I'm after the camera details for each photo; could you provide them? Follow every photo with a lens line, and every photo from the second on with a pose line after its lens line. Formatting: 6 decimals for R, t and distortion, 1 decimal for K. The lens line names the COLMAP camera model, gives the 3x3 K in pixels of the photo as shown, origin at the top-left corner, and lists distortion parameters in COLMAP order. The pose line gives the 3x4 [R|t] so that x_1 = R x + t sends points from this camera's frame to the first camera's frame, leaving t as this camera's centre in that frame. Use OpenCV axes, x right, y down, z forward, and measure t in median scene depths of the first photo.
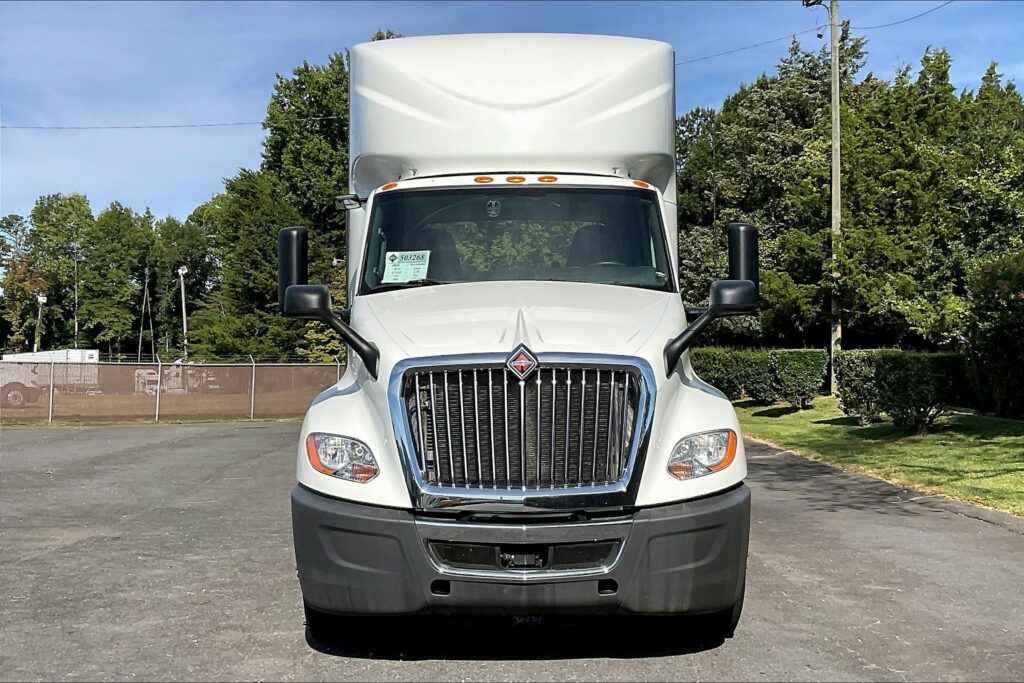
lens RADIAL K [[1419.6, 0, 512.0], [0, 1419.6, 341.5], [0, 0, 1]] dist [0.060104, 0.025703]
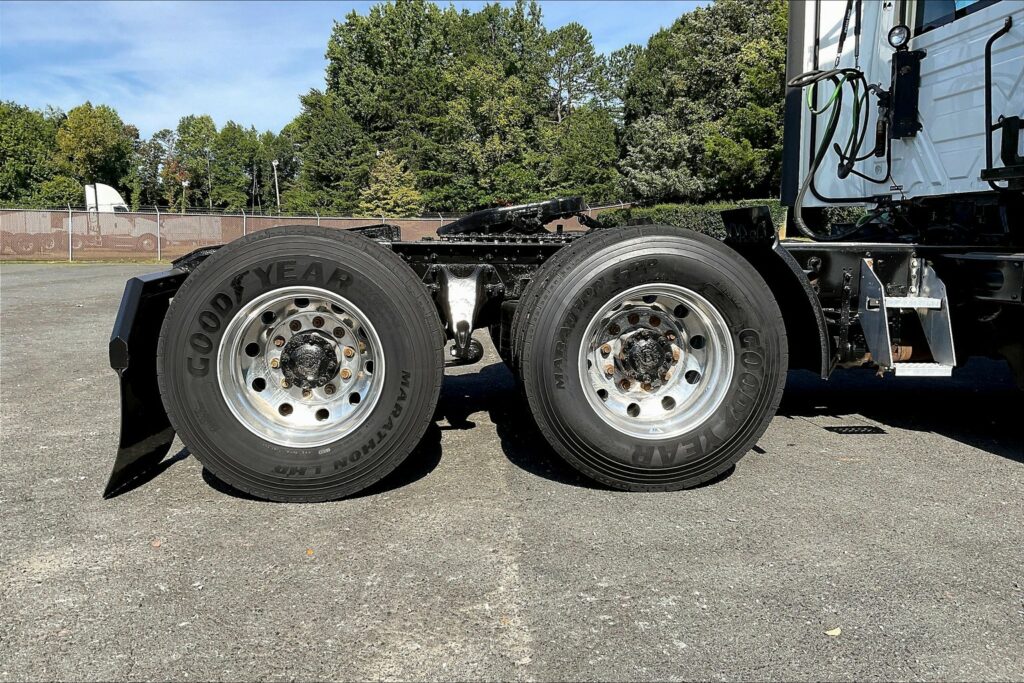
lens RADIAL K [[847.0, 0, 512.0], [0, 847.0, 341.5], [0, 0, 1]] dist [0.094397, -0.181040]
pose [[0.999530, -0.002719, 0.030551, -0.026174], [-0.001707, 0.989587, 0.143924, 0.015049], [-0.030624, -0.143909, 0.989117, 0.190994]]
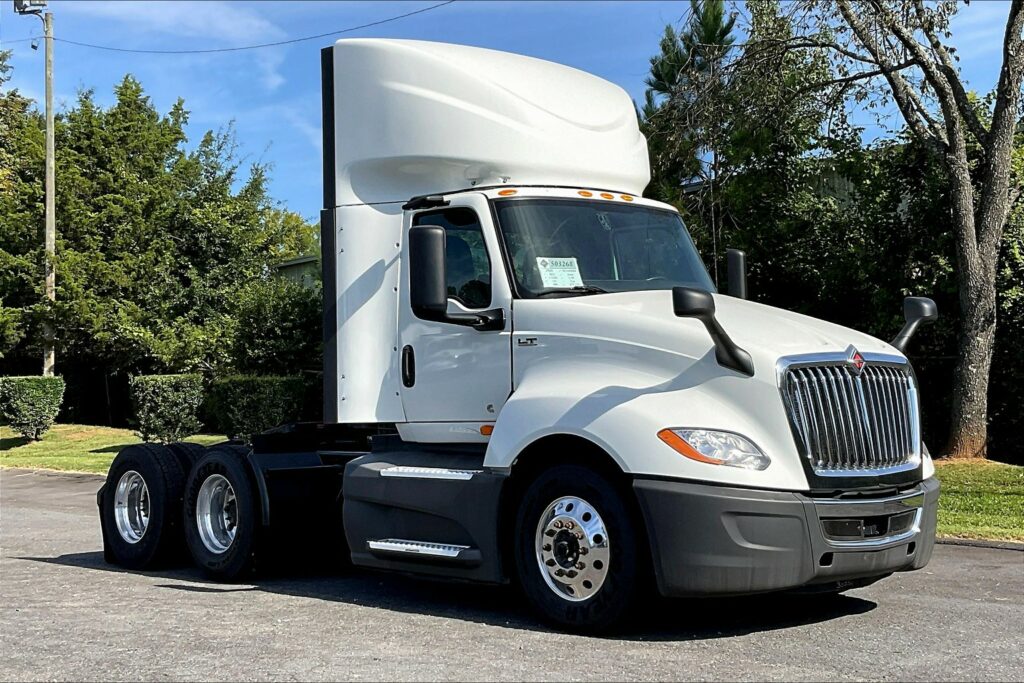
lens RADIAL K [[1473.0, 0, 512.2], [0, 1473.0, 322.4], [0, 0, 1]] dist [0.070717, -0.056440]
pose [[0.749701, 0.027969, 0.661185, -0.150182], [-0.003405, 0.999256, -0.038408, 0.004589], [-0.661768, 0.026543, 0.749239, 0.041455]]
